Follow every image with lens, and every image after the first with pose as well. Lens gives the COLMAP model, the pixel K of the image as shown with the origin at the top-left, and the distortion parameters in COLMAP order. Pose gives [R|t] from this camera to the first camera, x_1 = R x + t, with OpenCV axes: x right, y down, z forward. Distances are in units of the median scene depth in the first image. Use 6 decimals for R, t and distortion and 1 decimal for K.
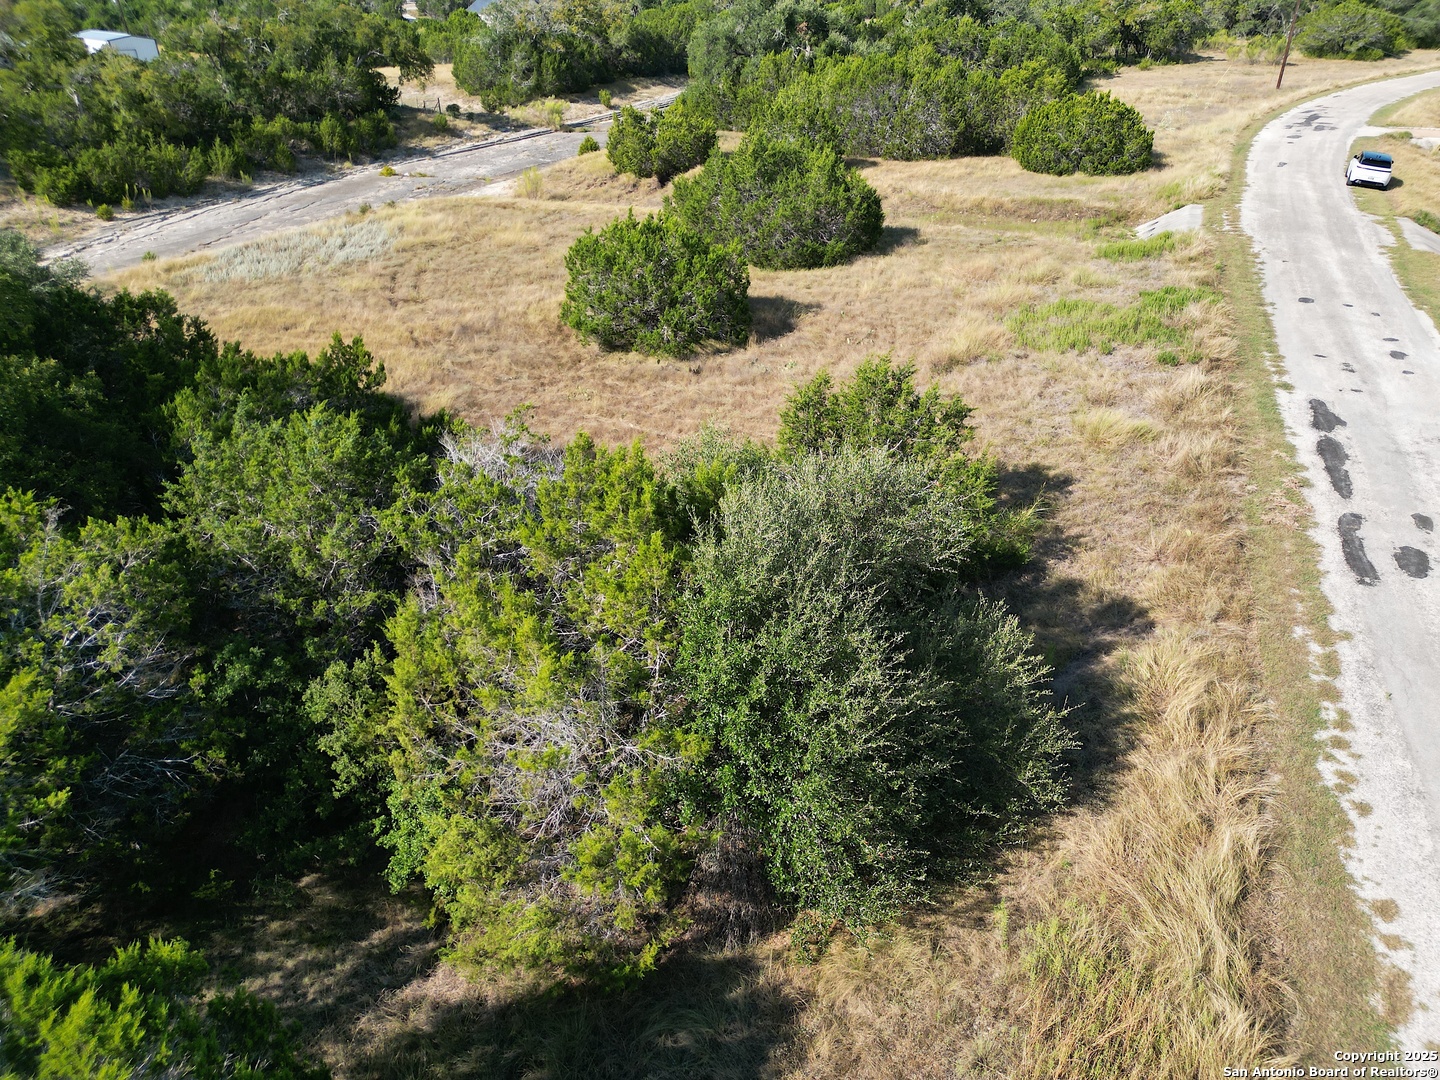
lens RADIAL K [[1009.4, 0, 731.2], [0, 1009.4, 535.6], [0, 0, 1]] dist [0.059364, -0.038530]
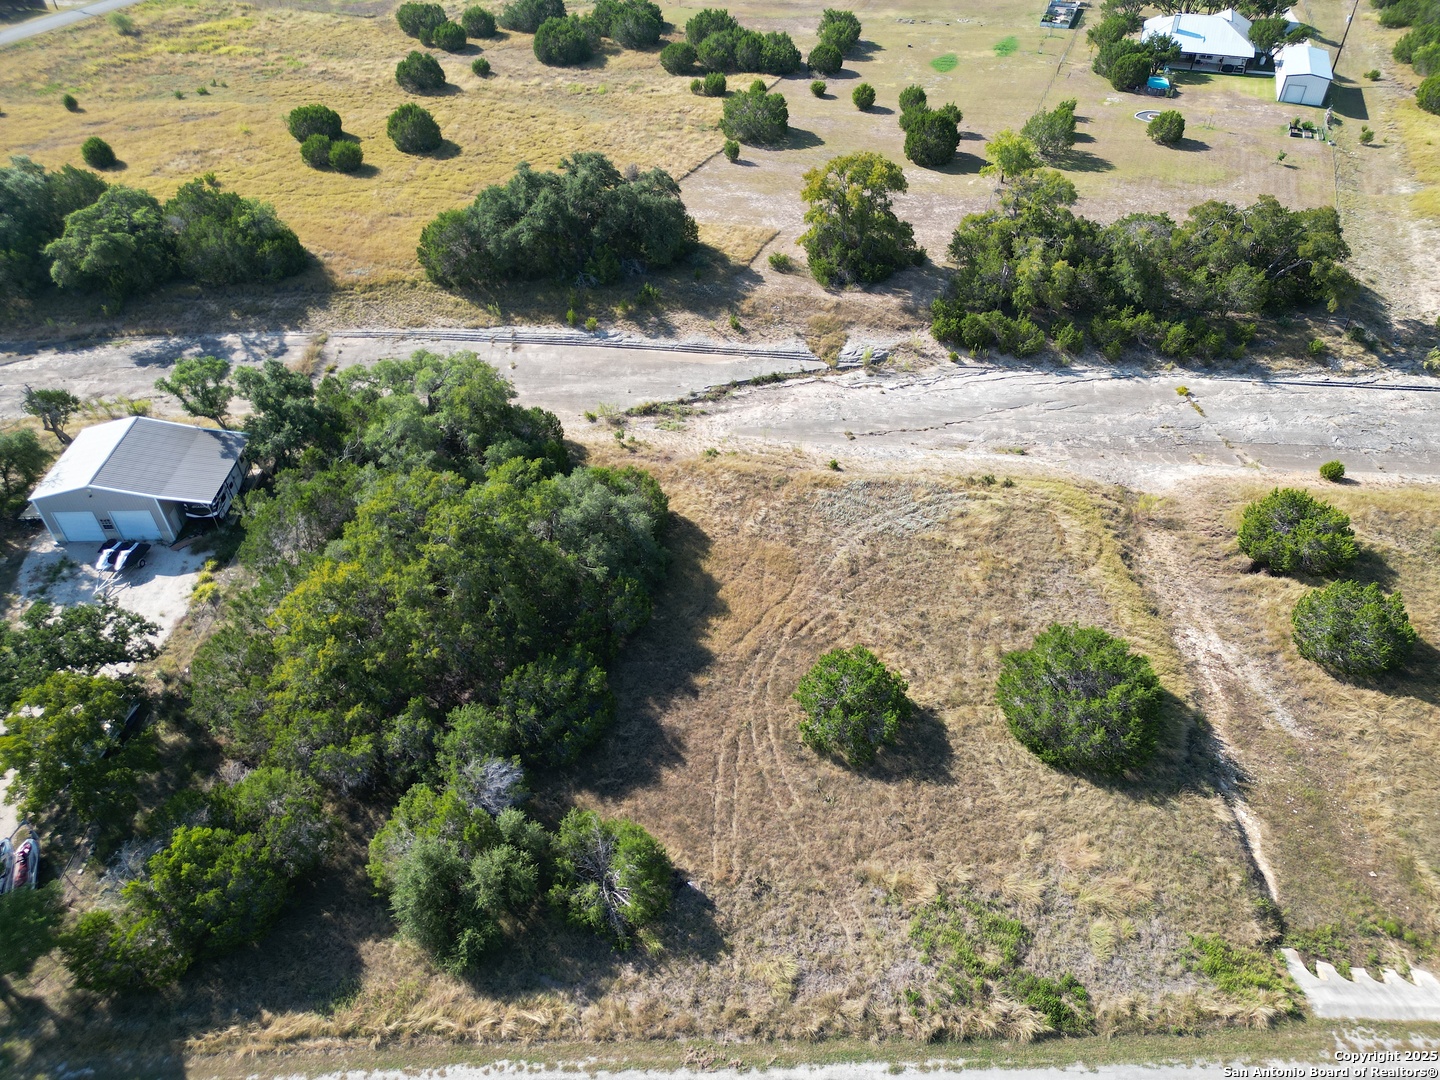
lens RADIAL K [[1009.4, 0, 722.4], [0, 1009.4, 551.5], [0, 0, 1]] dist [0.059364, -0.038530]
pose [[0.375720, 0.617664, -0.690888, 1.316133], [-0.447137, 0.773816, 0.448639, -1.691605], [0.811728, 0.140359, 0.566918, -0.236209]]
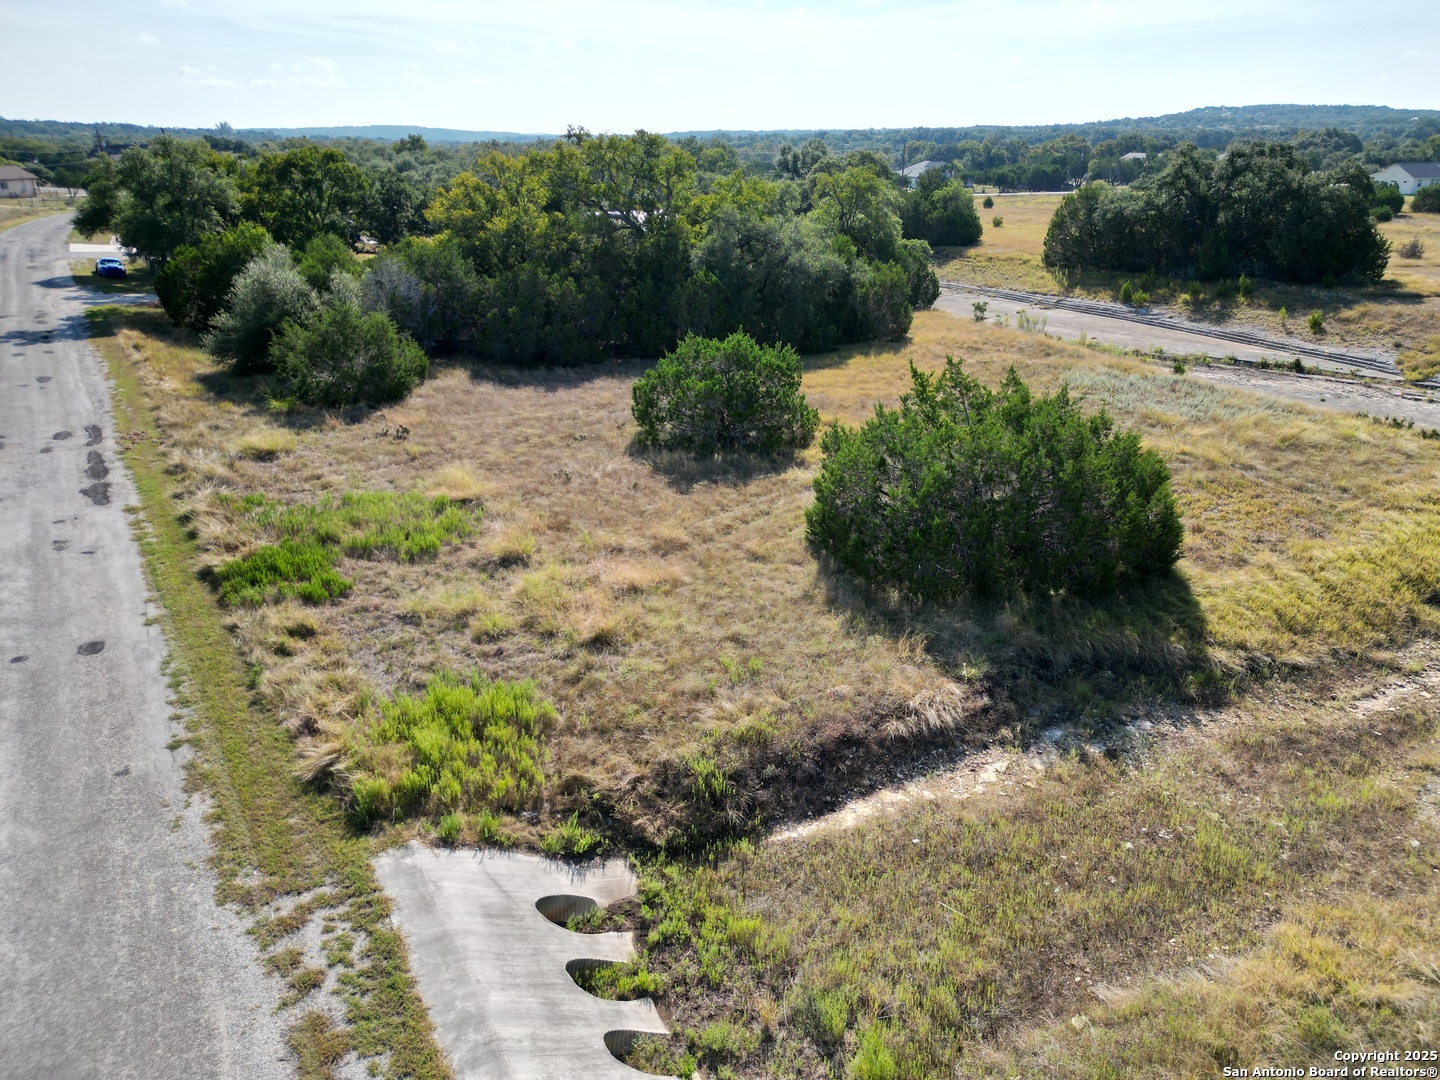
lens RADIAL K [[1009.4, 0, 715.0], [0, 1009.4, 541.7], [0, 0, 1]] dist [0.059364, -0.038530]
pose [[-0.609362, 0.303885, -0.732347, 1.213880], [-0.380513, 0.698249, 0.606348, -1.235712], [0.695621, 0.648153, -0.309855, 2.238116]]
